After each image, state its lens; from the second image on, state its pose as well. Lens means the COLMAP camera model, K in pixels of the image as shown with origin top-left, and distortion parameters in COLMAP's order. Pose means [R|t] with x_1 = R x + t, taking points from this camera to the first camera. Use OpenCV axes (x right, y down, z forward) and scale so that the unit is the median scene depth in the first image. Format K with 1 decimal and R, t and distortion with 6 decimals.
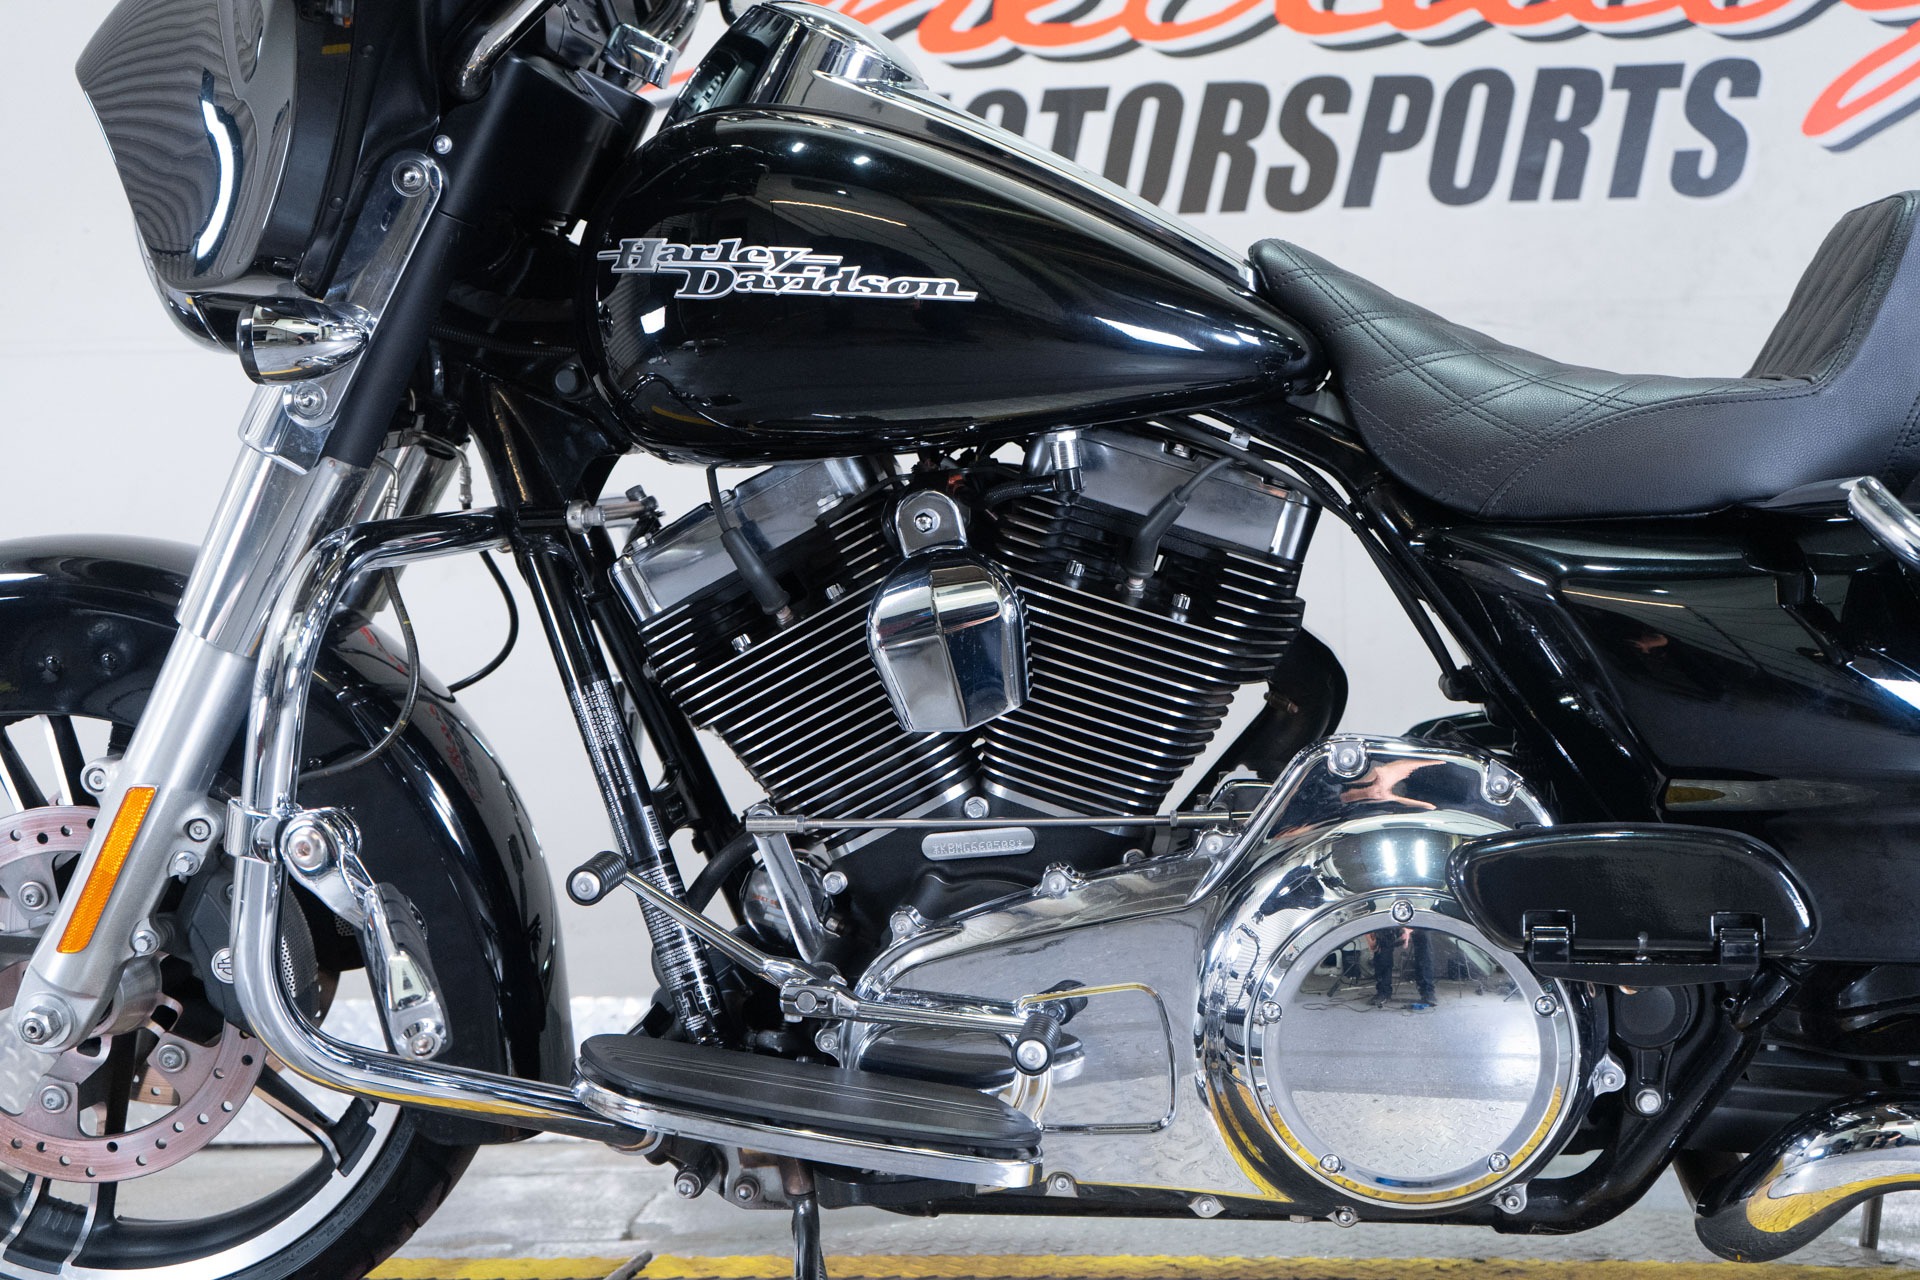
lens RADIAL K [[2214.5, 0, 906.7], [0, 2214.5, 652.9], [0, 0, 1]] dist [0.012791, 0.000000]
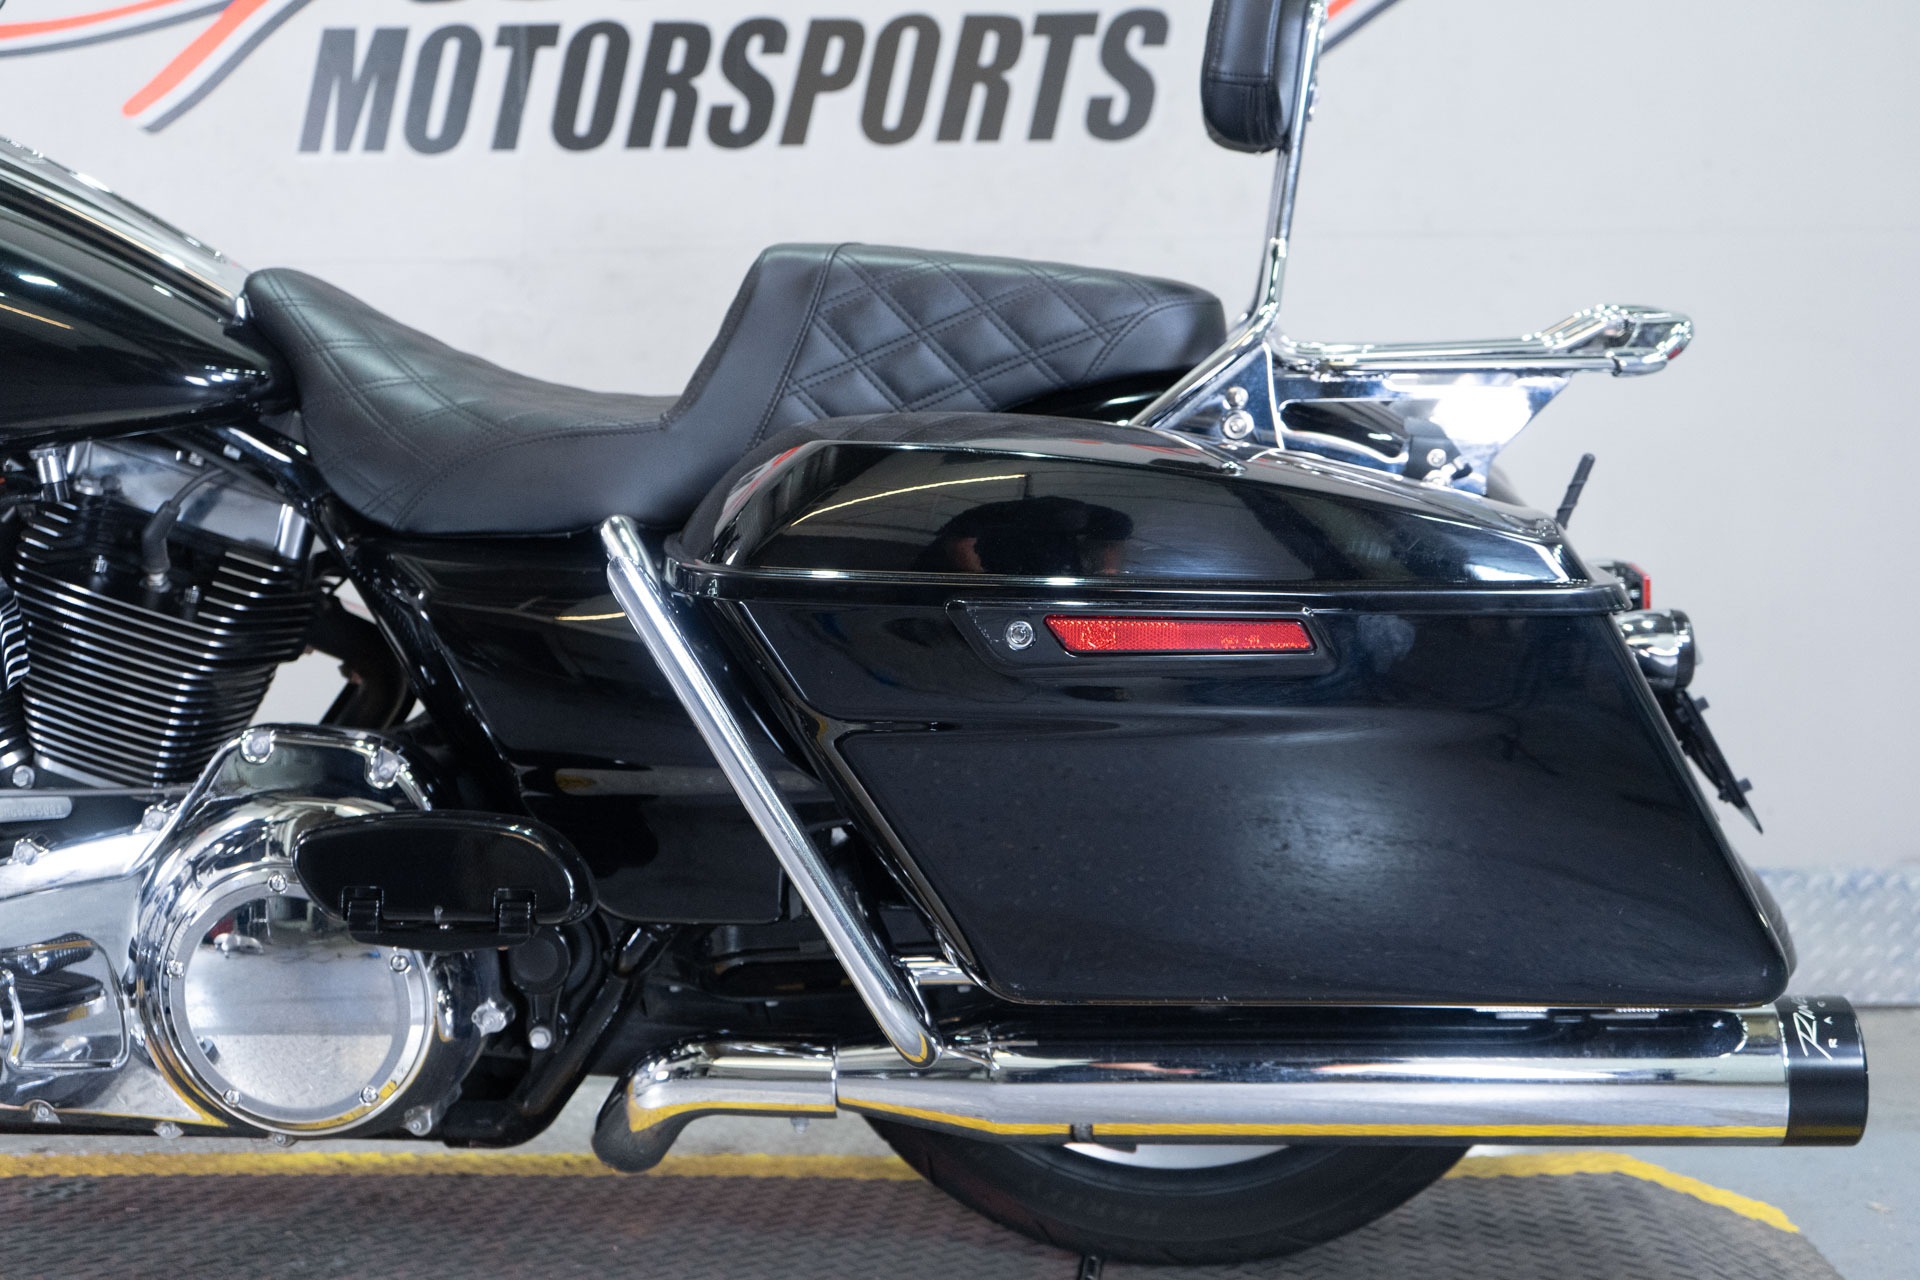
lens RADIAL K [[2214.5, 0, 964.5], [0, 2214.5, 643.7], [0, 0, 1]] dist [0.012791, 0.000000]
pose [[0.998254, -0.001073, 0.059062, 0.223558], [-0.003096, 0.997510, 0.070459, -0.039454], [-0.058991, -0.070519, 0.995765, -0.071120]]
